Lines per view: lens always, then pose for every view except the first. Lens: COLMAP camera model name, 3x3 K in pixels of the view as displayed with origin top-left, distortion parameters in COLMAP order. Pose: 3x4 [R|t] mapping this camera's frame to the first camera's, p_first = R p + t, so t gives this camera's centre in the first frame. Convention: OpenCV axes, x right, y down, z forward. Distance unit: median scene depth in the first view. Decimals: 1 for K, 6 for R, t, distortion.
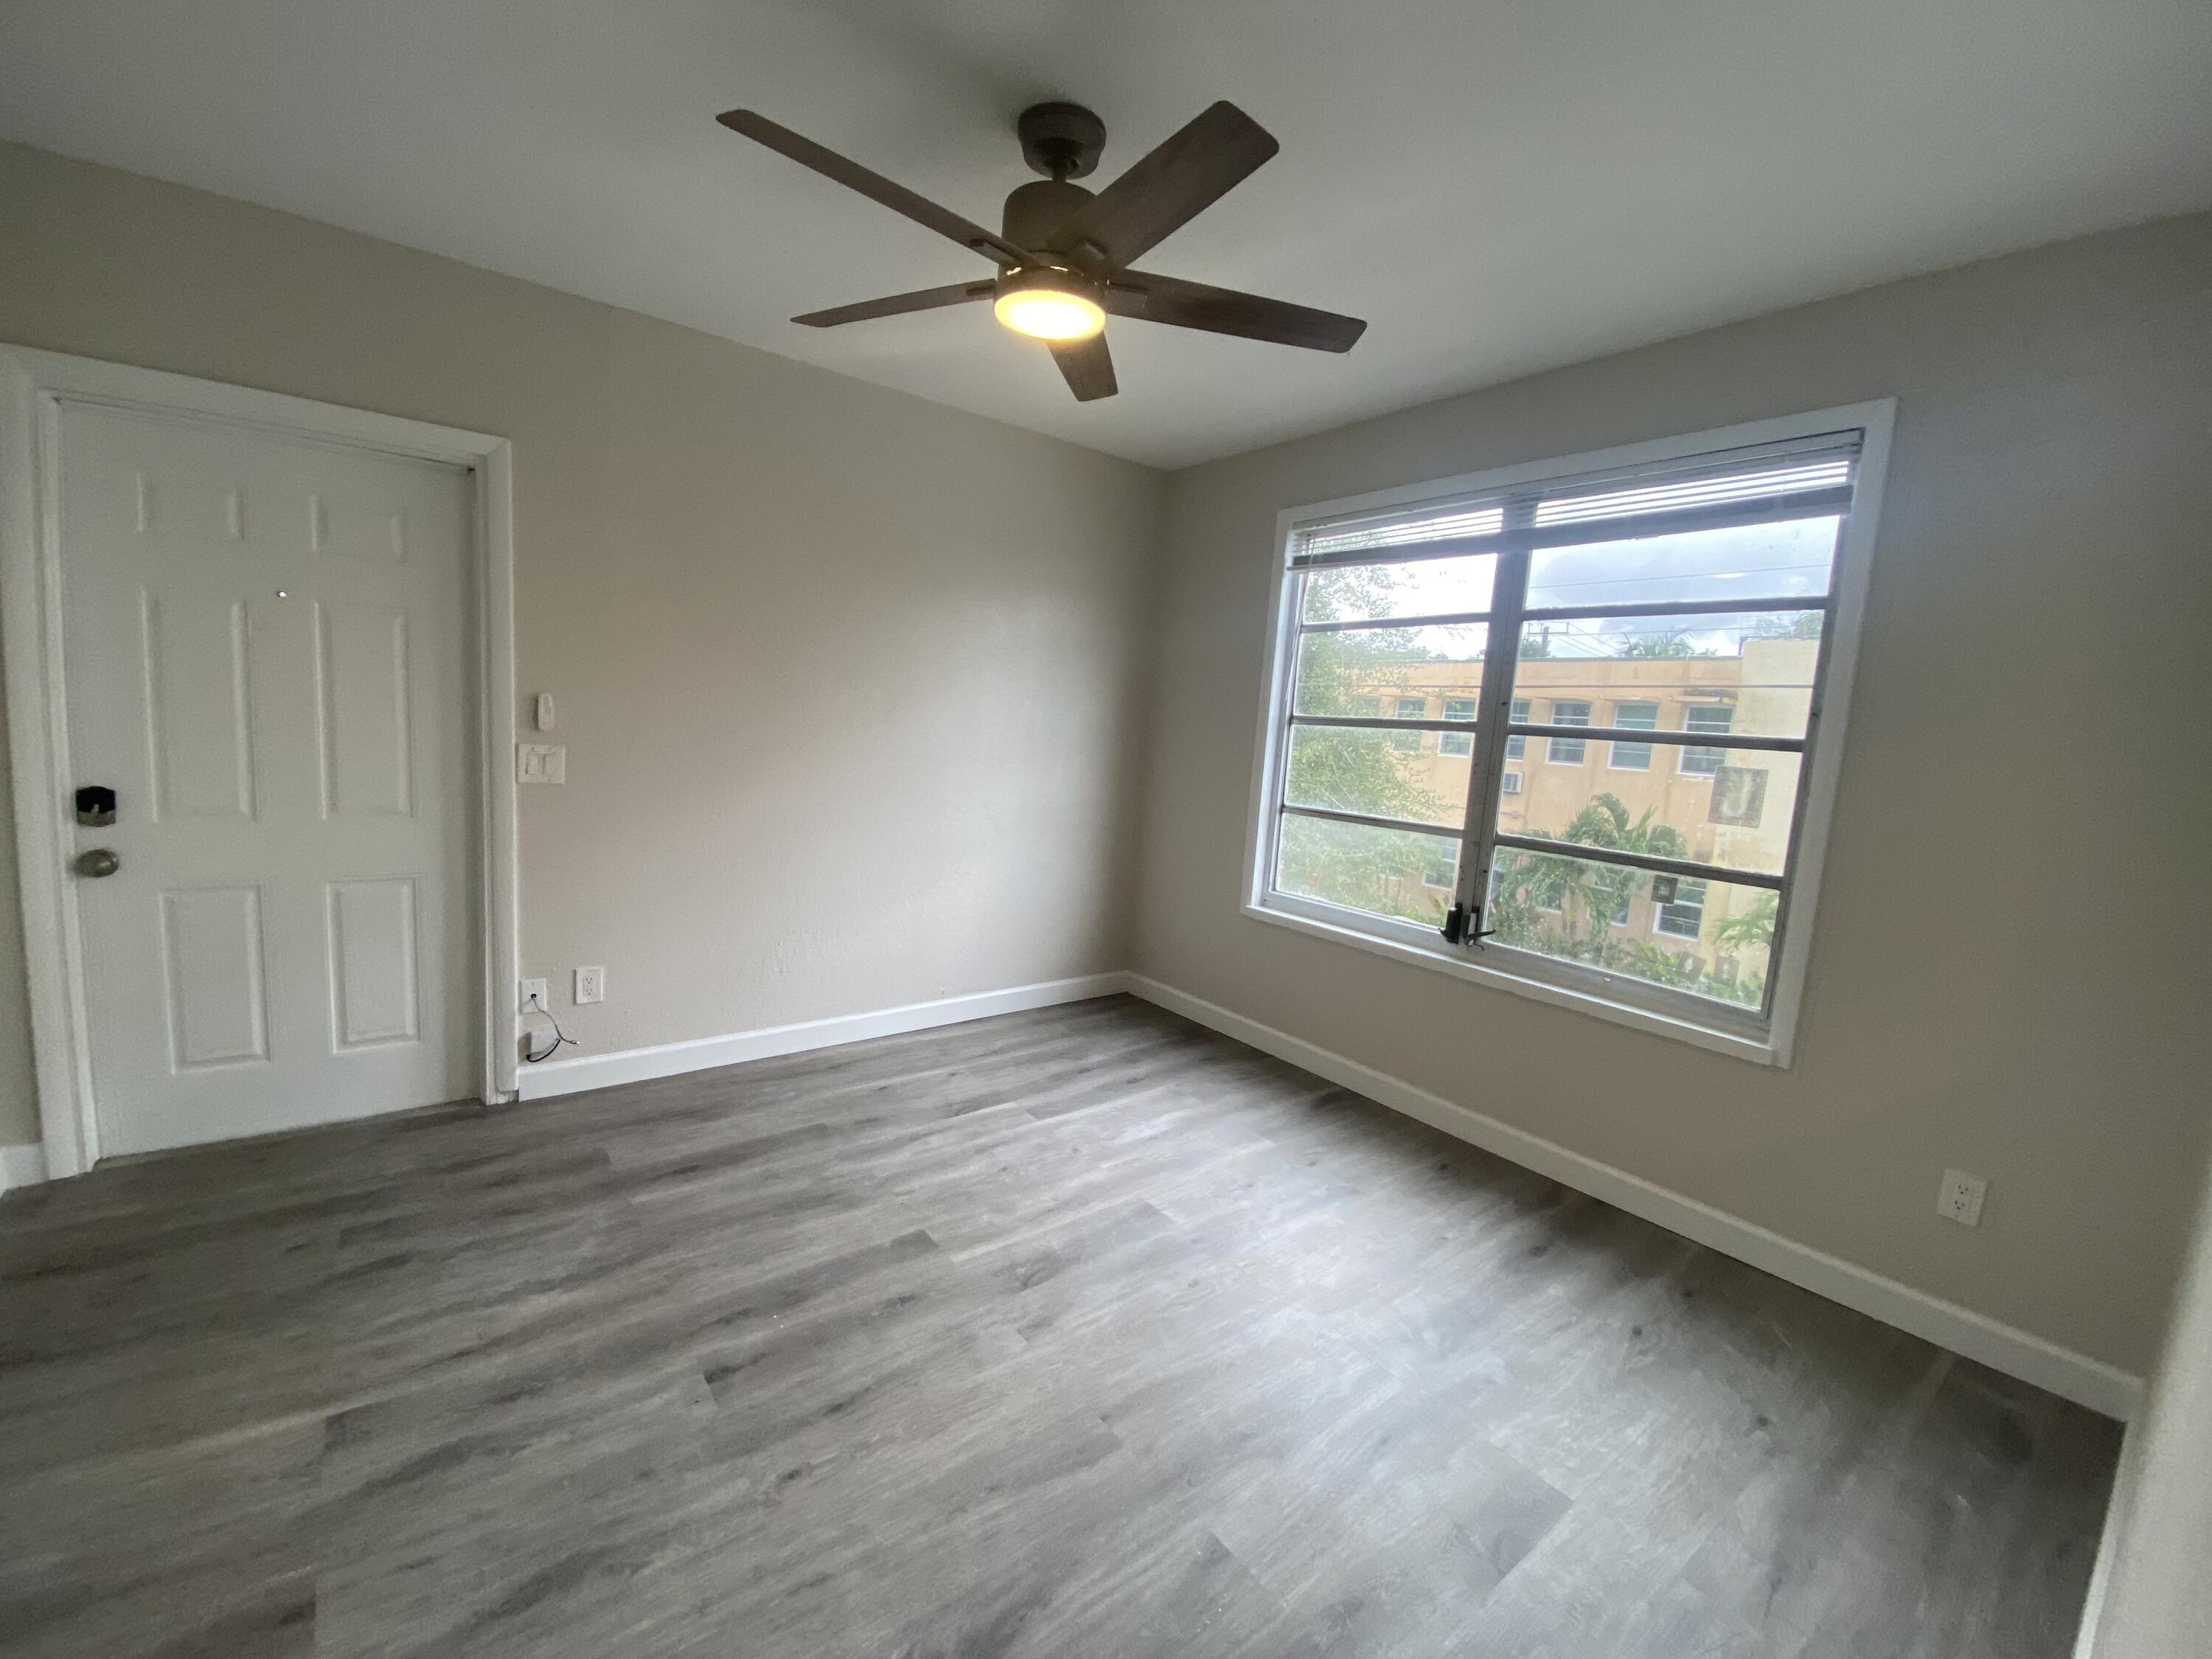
lens RADIAL K [[870.1, 0, 1094.4], [0, 870.1, 829.9], [0, 0, 1]] dist [-0.011235, -0.008238]
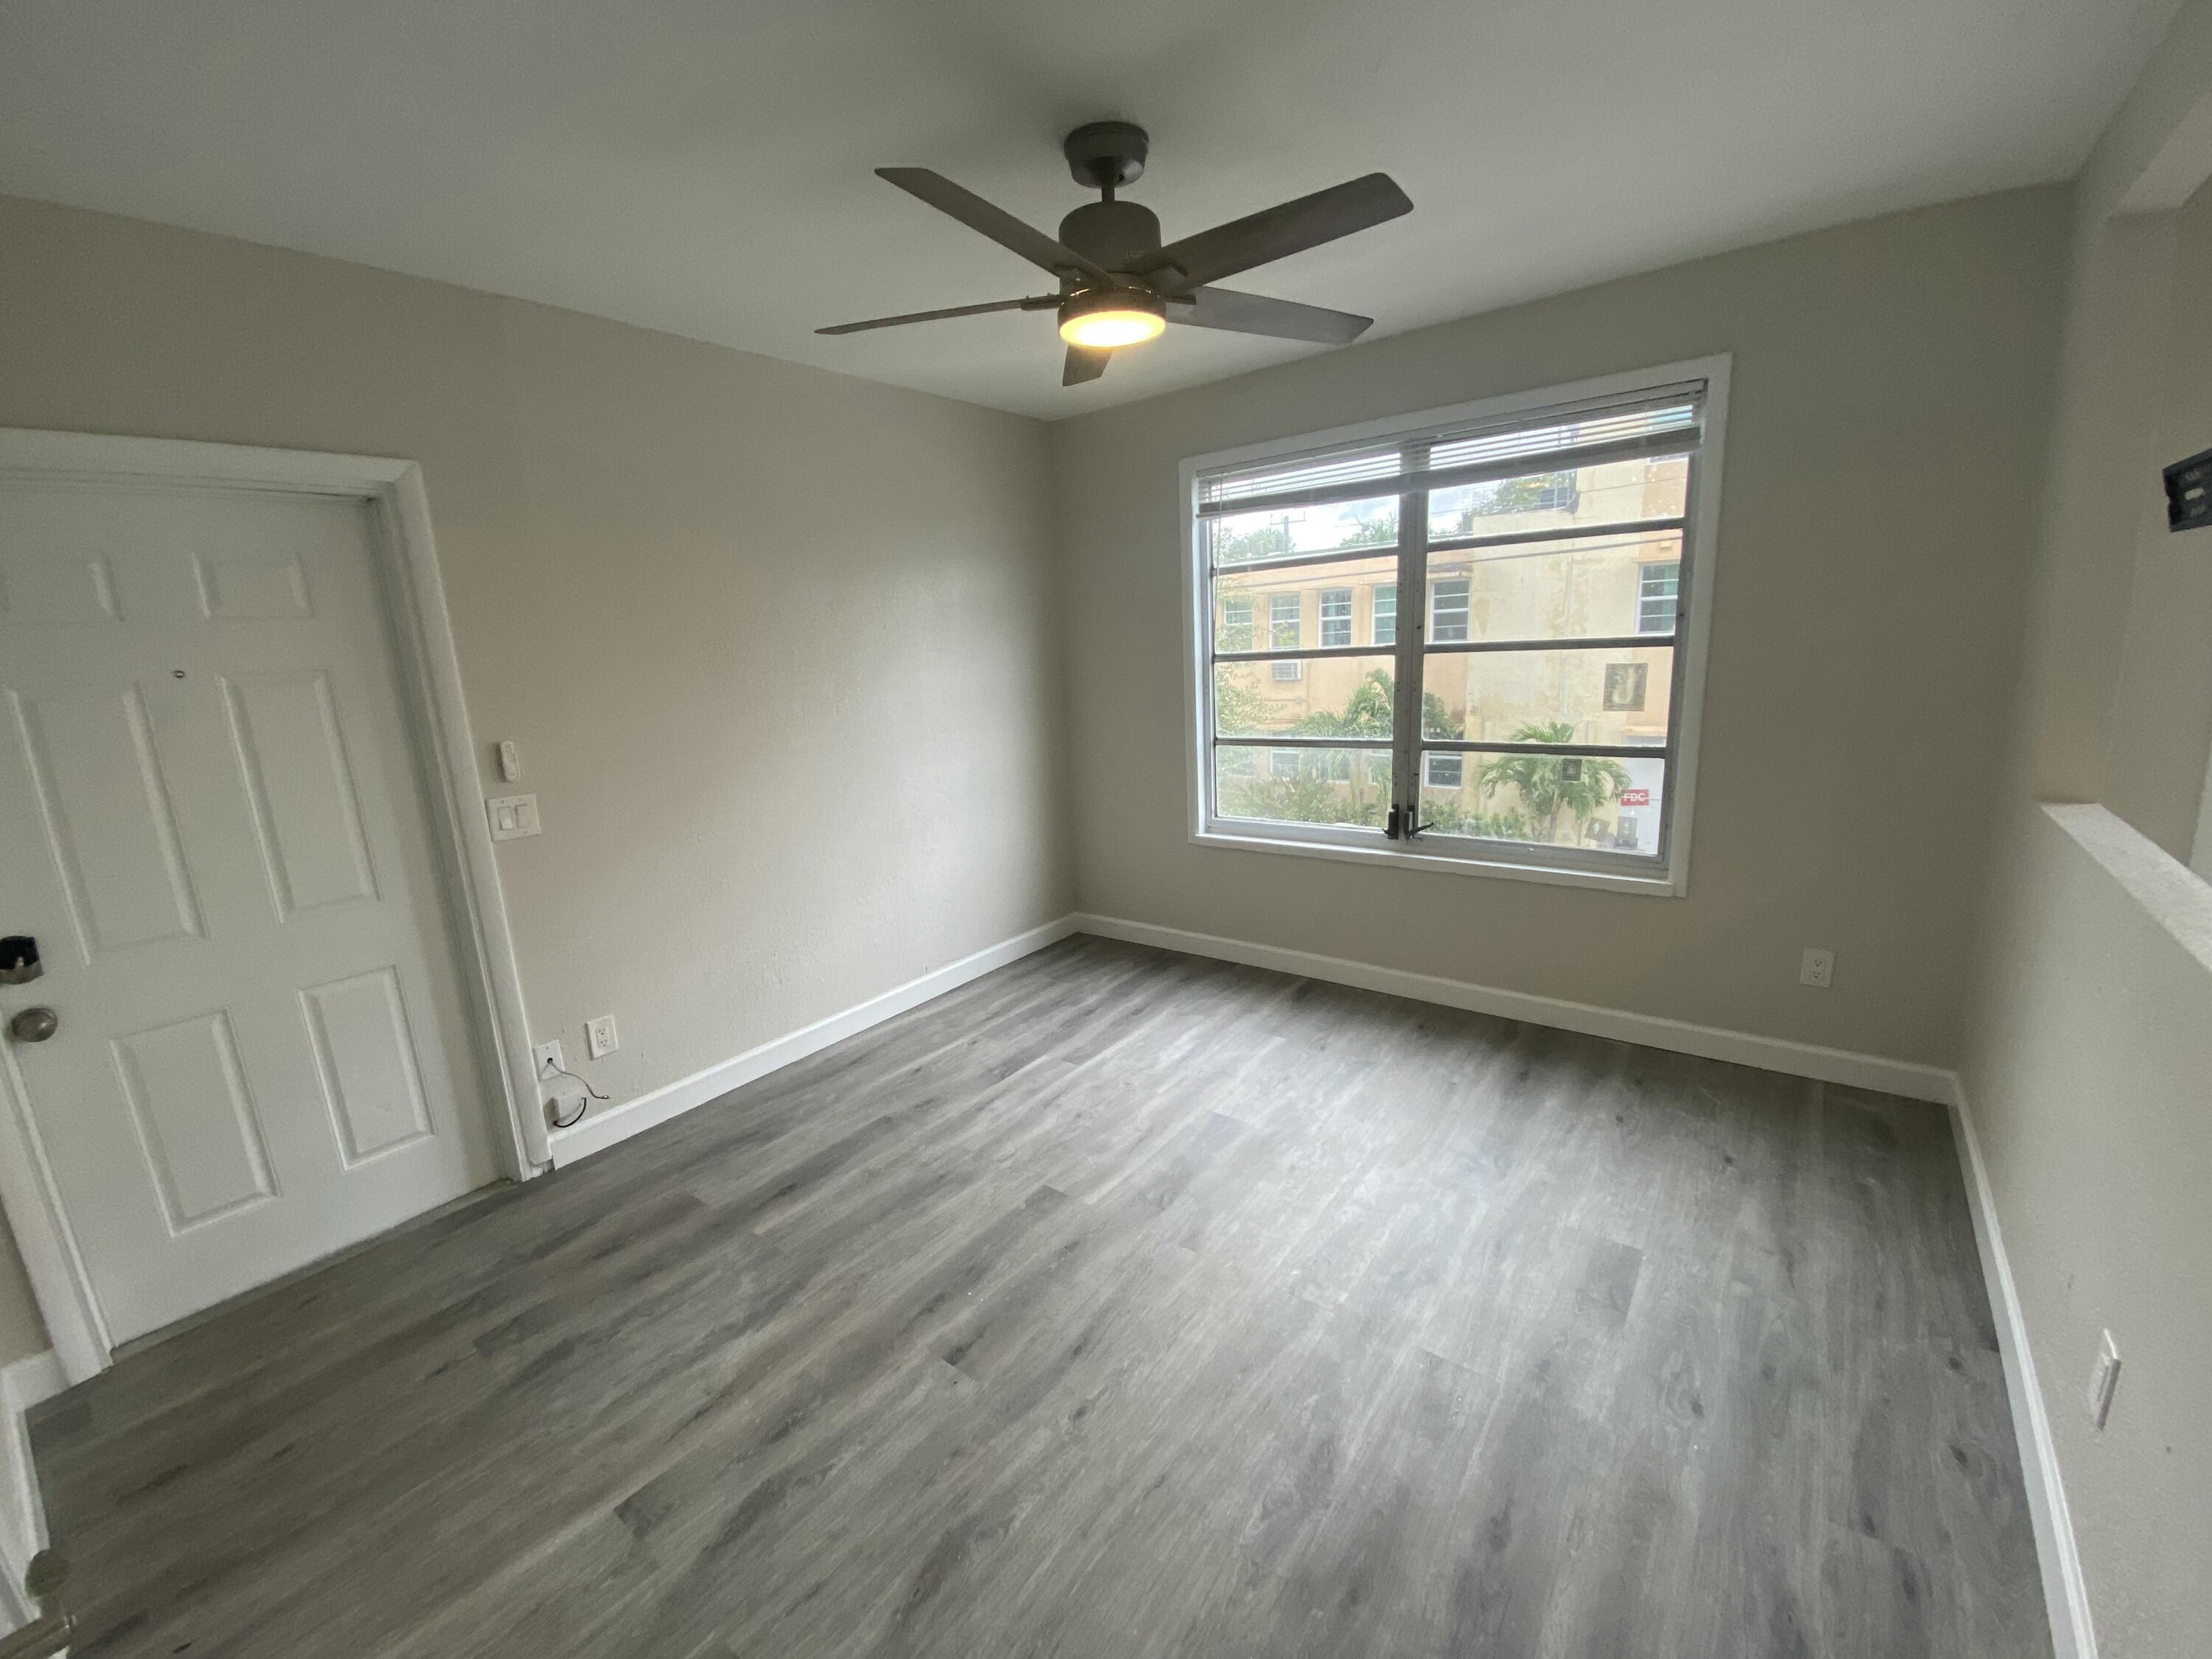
lens RADIAL K [[870.1, 0, 1083.3], [0, 870.1, 828.4], [0, 0, 1]] dist [-0.011235, -0.008238]
pose [[0.962777, -0.165586, 0.213639, -0.301657], [0.146767, 0.983976, 0.101242, -0.080568], [-0.226980, -0.066118, 0.971652, -0.038799]]
